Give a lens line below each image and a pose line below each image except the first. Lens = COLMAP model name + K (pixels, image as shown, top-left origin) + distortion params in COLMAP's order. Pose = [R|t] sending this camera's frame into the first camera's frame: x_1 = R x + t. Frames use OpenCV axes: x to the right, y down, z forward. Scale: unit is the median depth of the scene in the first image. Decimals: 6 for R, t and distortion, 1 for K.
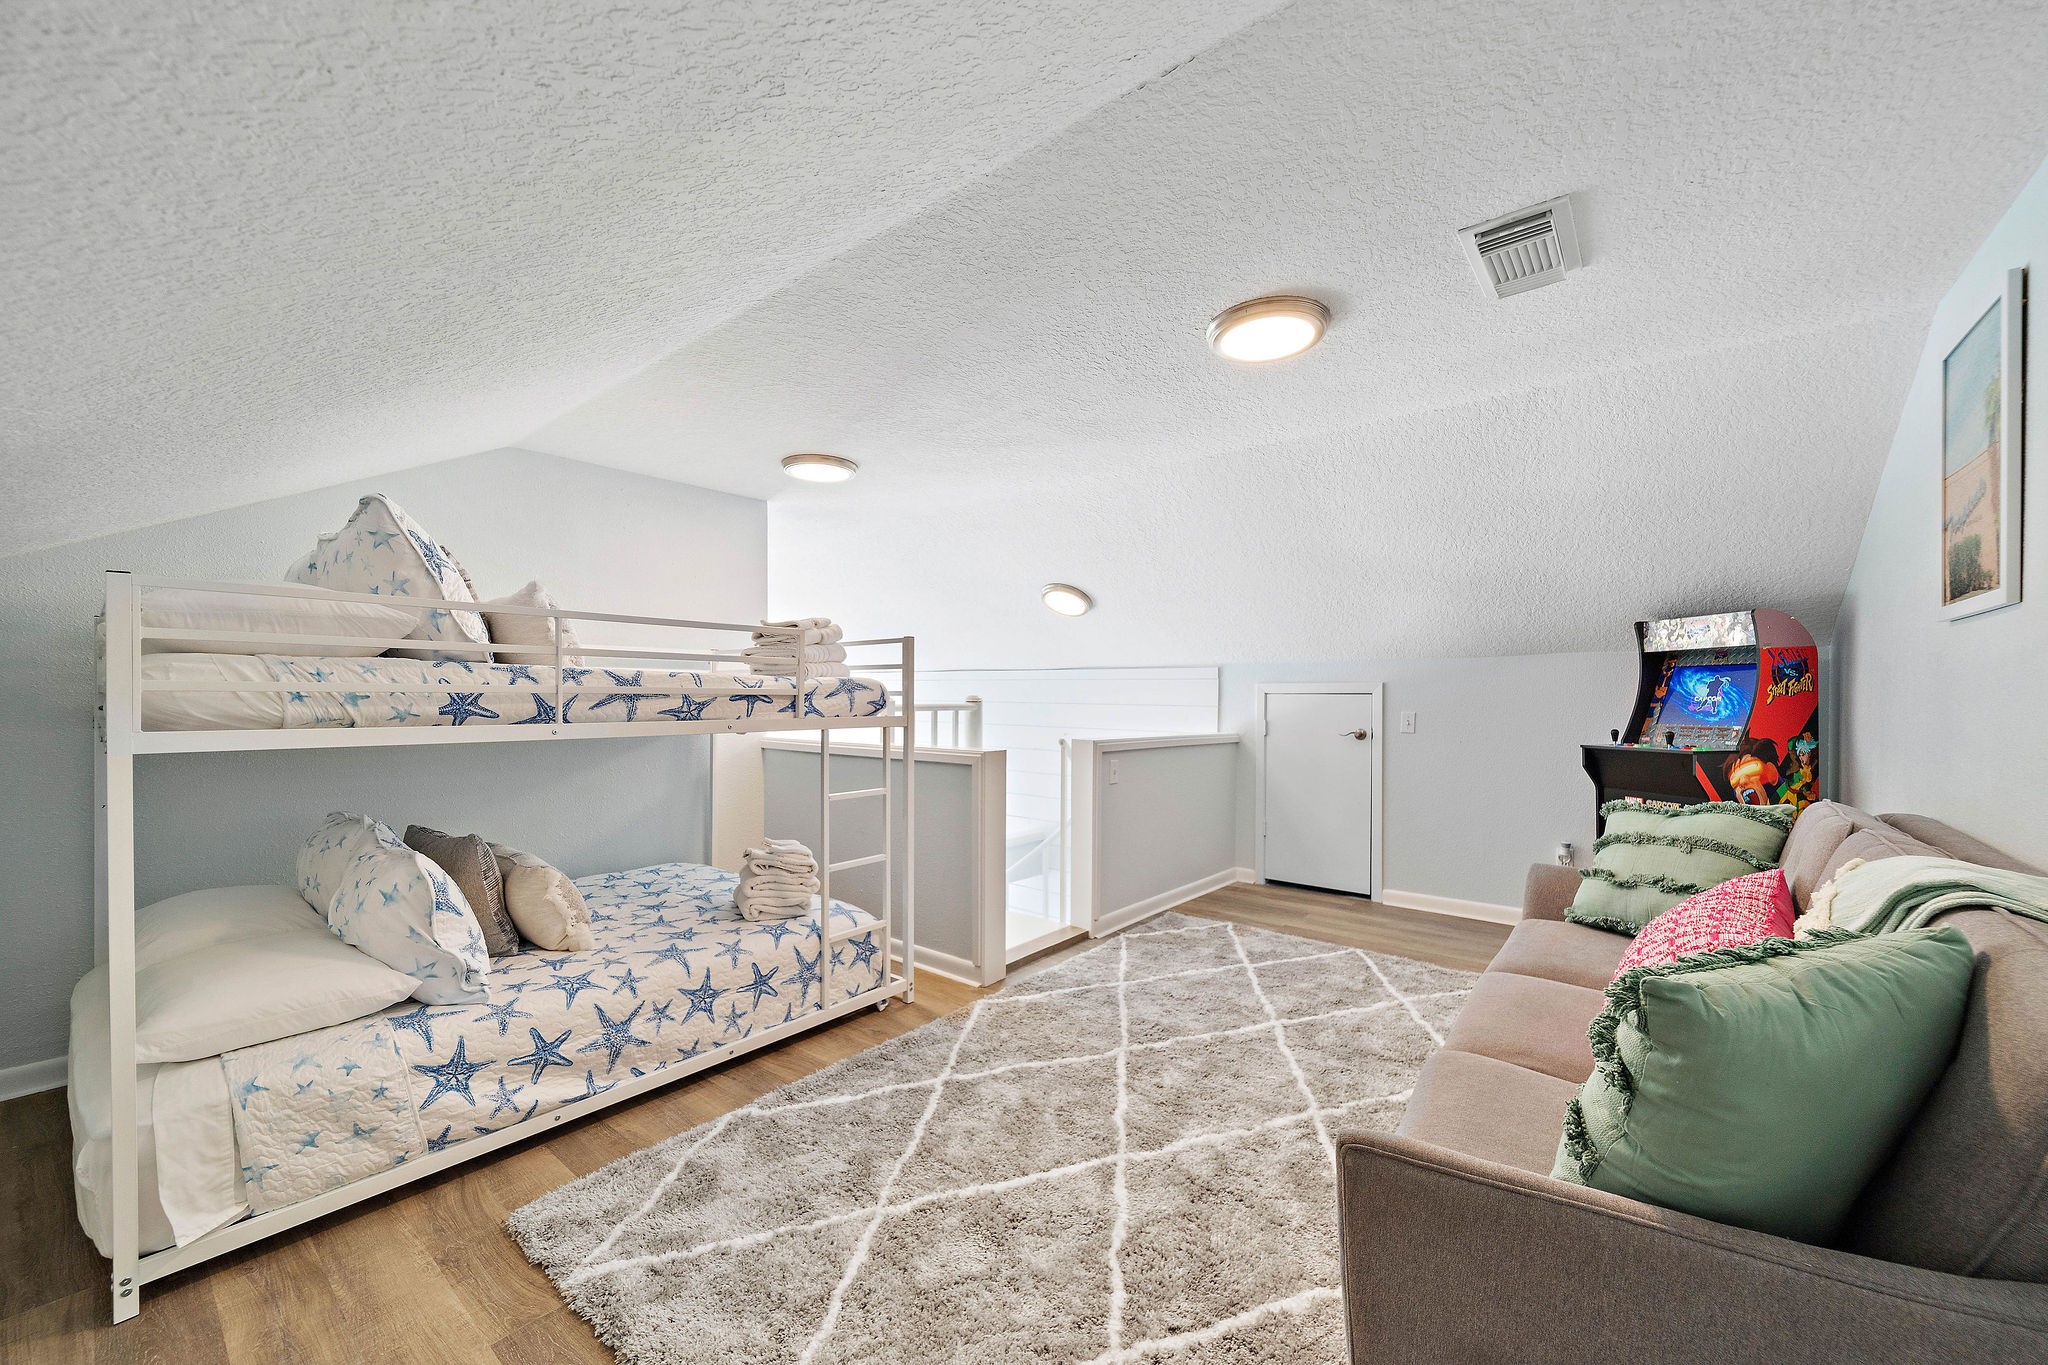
lens RADIAL K [[787.4, 0, 1027.3], [0, 787.4, 700.5], [0, 0, 1]] dist [-0.002323, -0.000148]
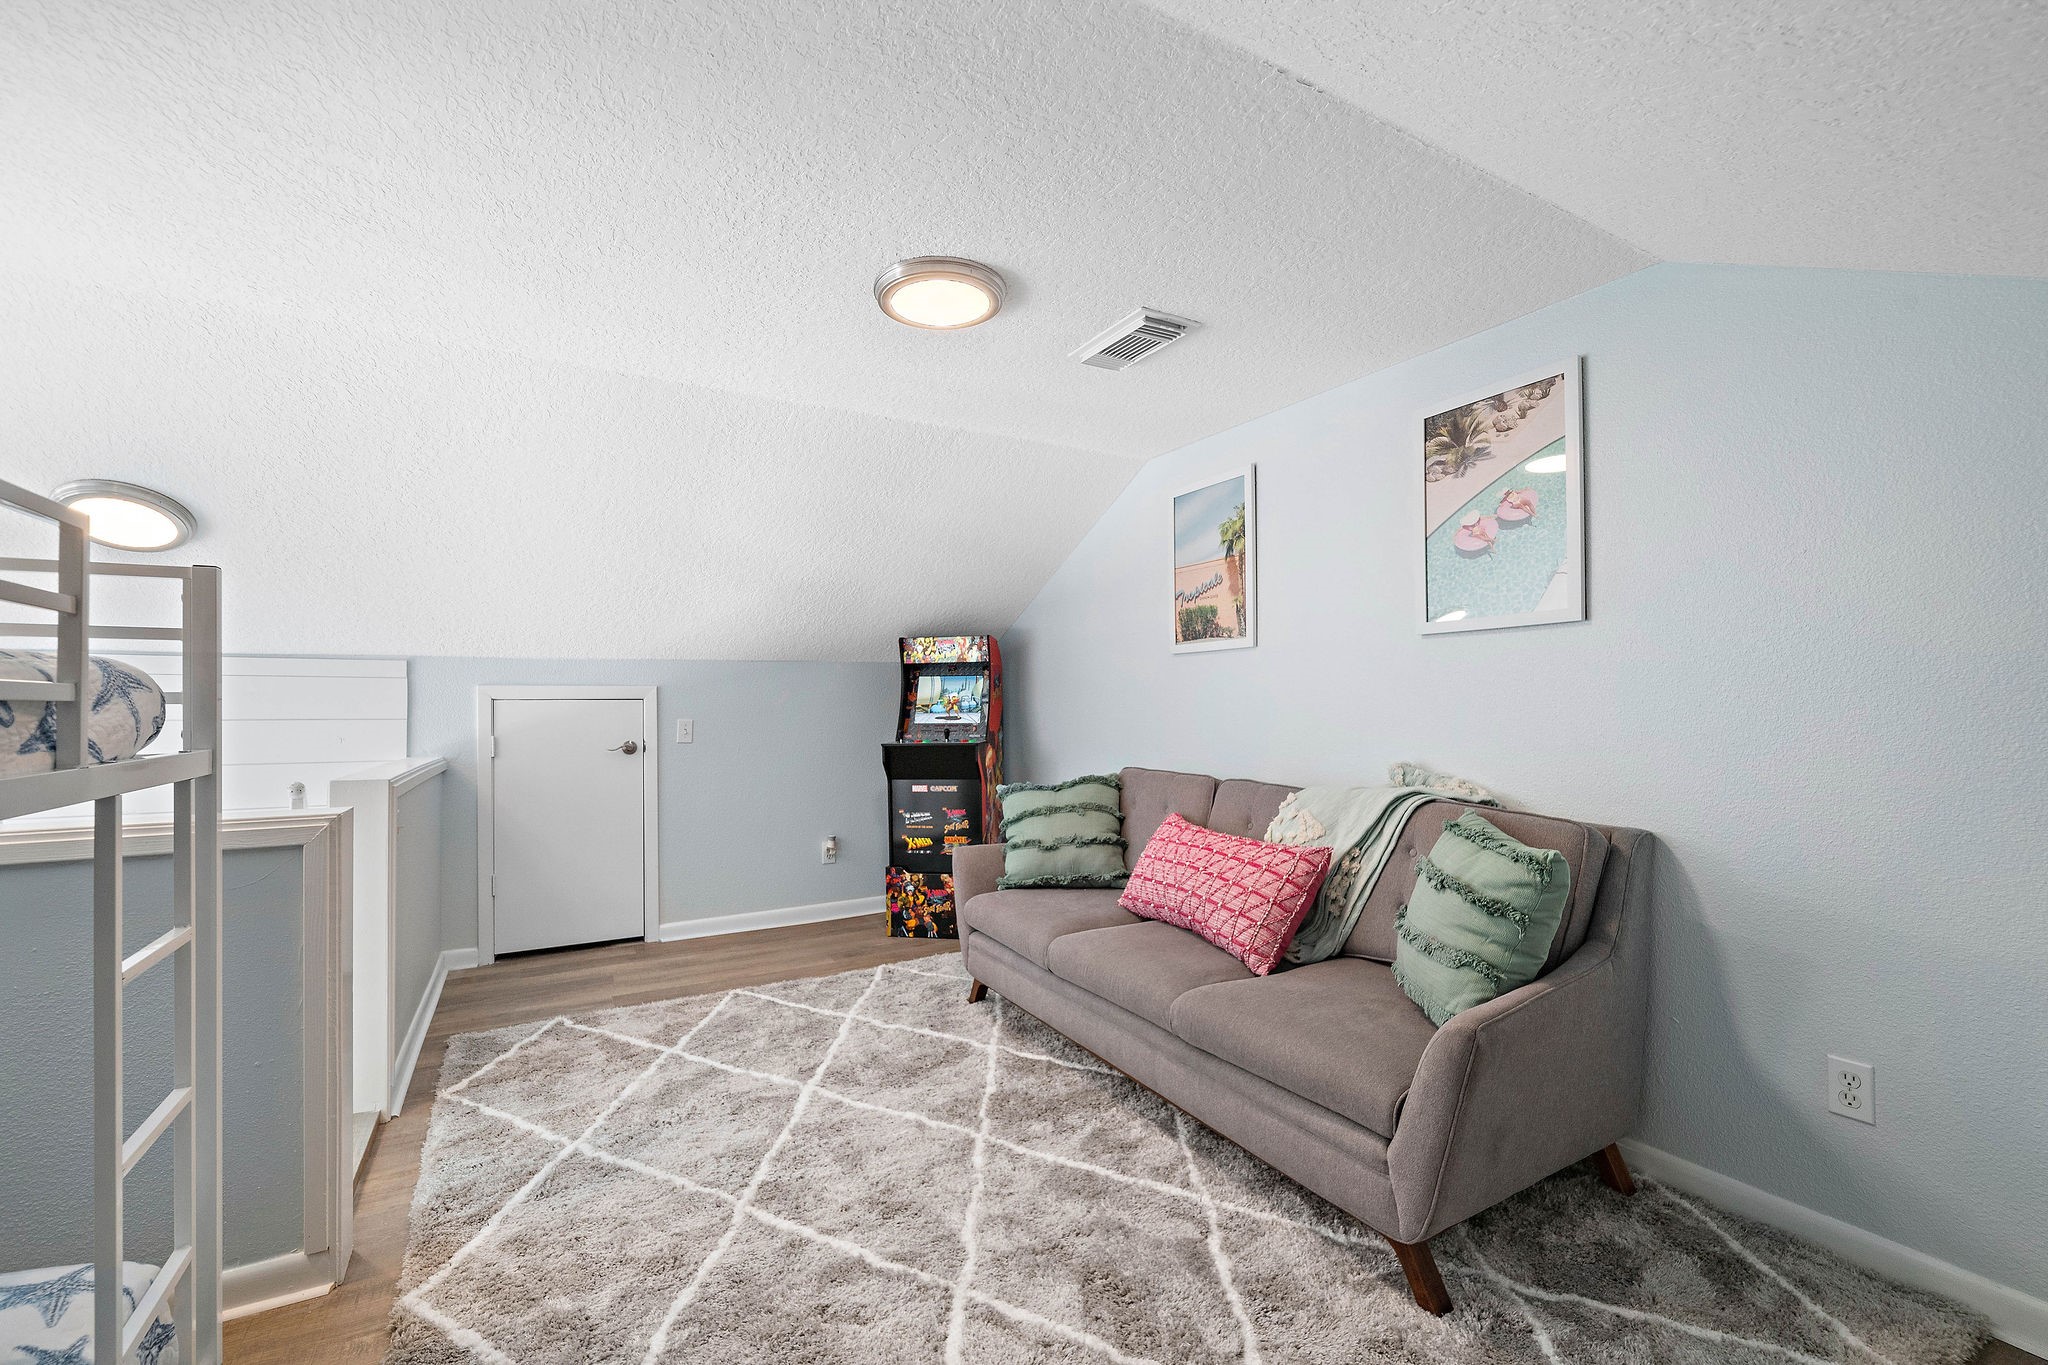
lens RADIAL K [[866.5, 0, 1032.5], [0, 866.5, 699.2], [0, 0, 1]] dist [-0.000587, 0.000008]
pose [[0.358404, -0.002290, 0.933564, -0.428627], [0.012049, 0.999925, -0.002173, -0.002316], [-0.933489, 0.012027, 0.358405, 0.403318]]
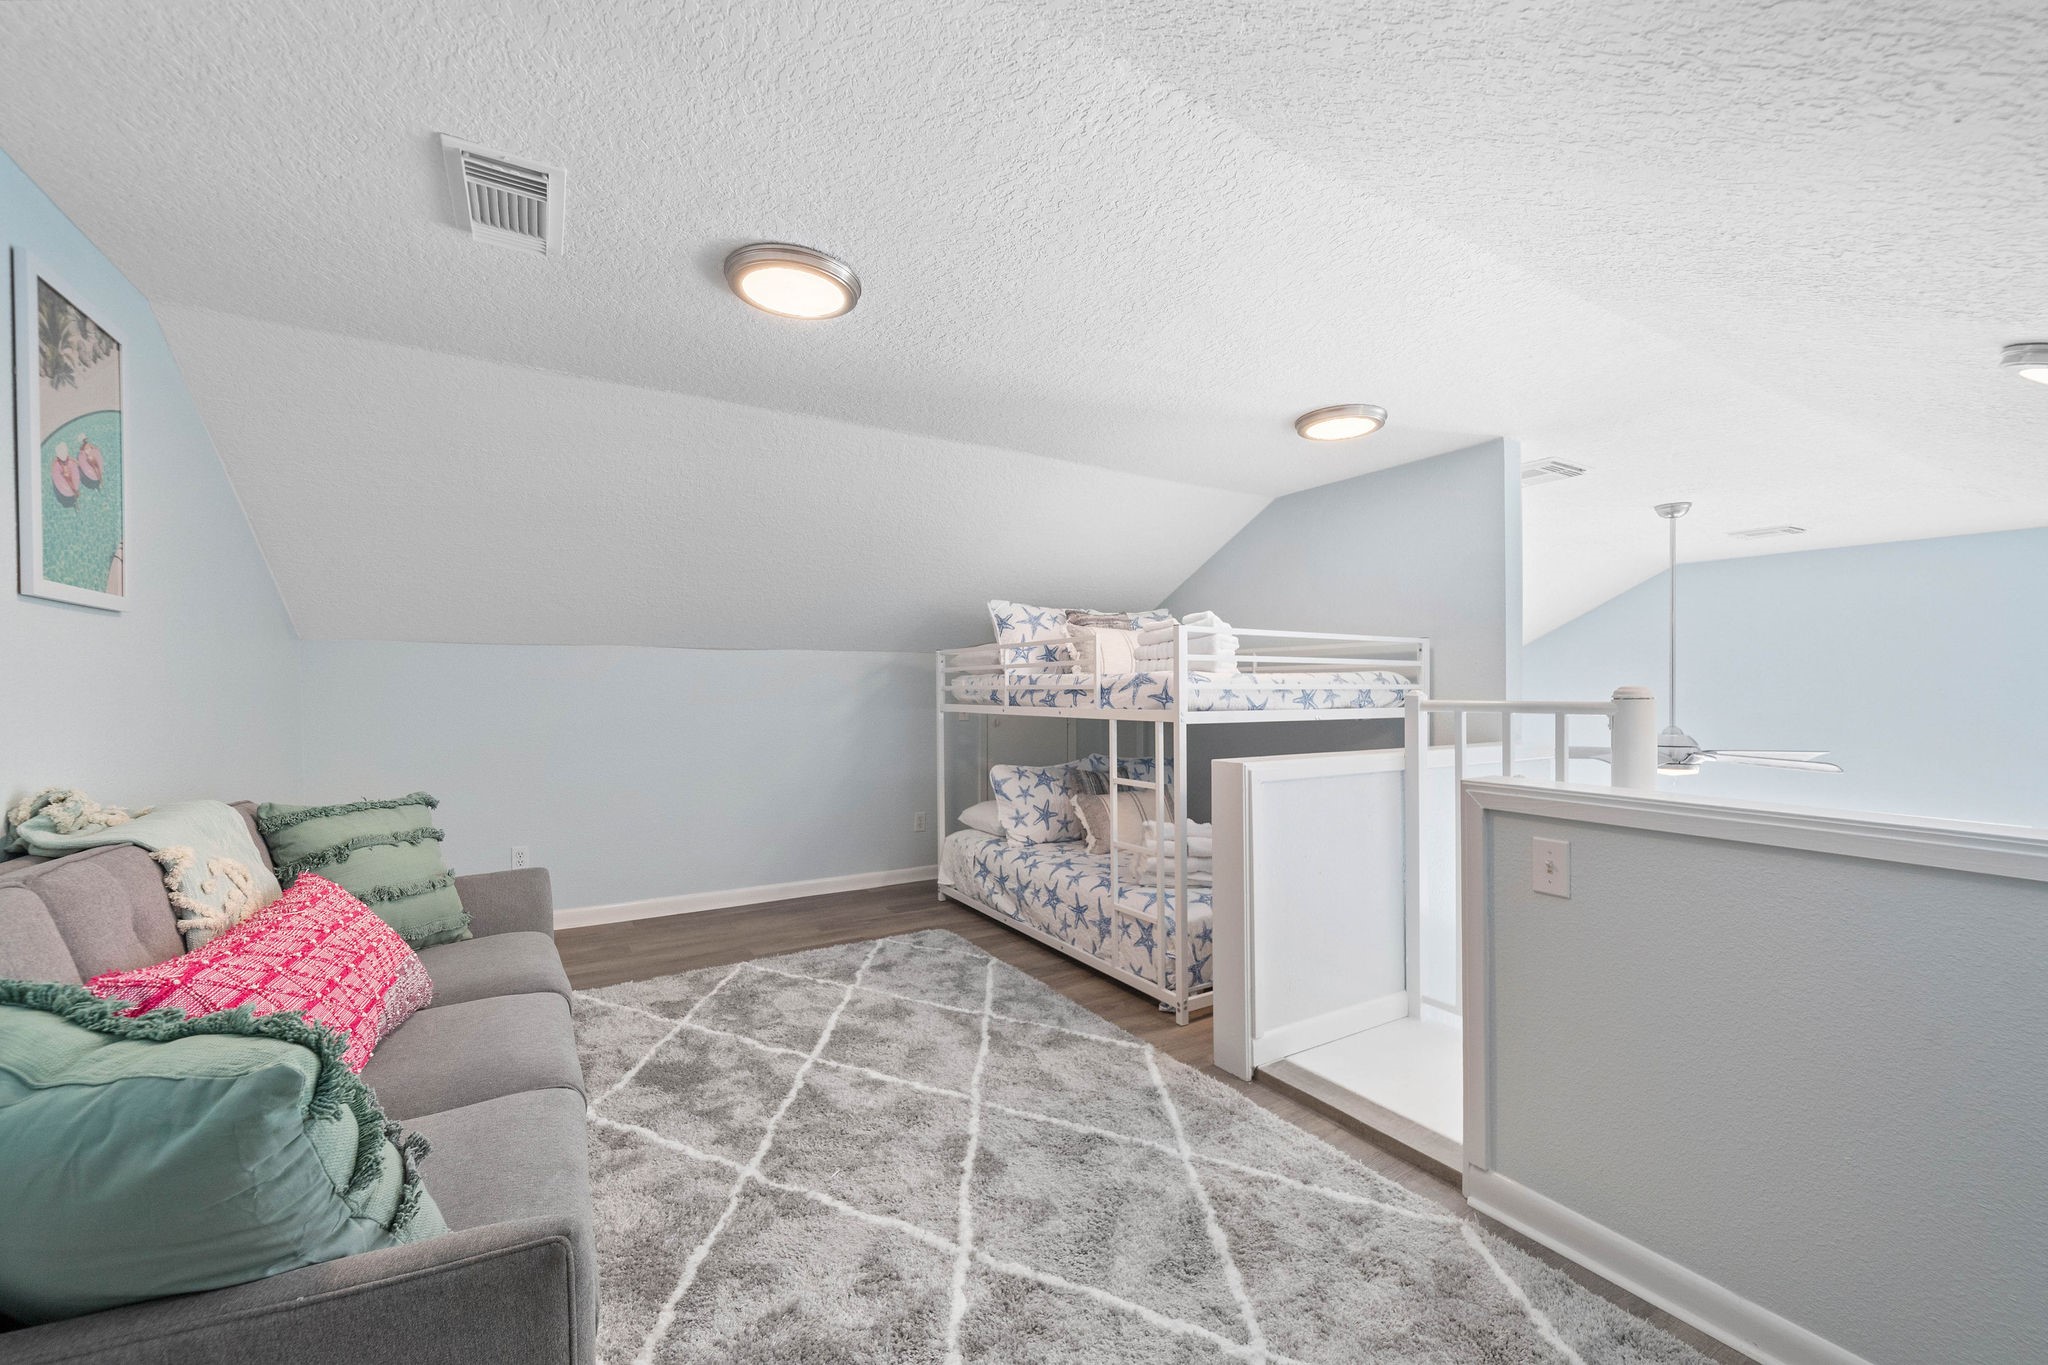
lens RADIAL K [[810.3, 0, 1022.6], [0, 810.3, 701.5], [0, 0, 1]] dist [-0.002279, 0.000370]
pose [[-0.342757, 0.008434, -0.939386, 0.774930], [-0.005020, 0.999929, 0.010809, -0.000881], [0.939411, 0.008421, -0.342690, 1.118751]]
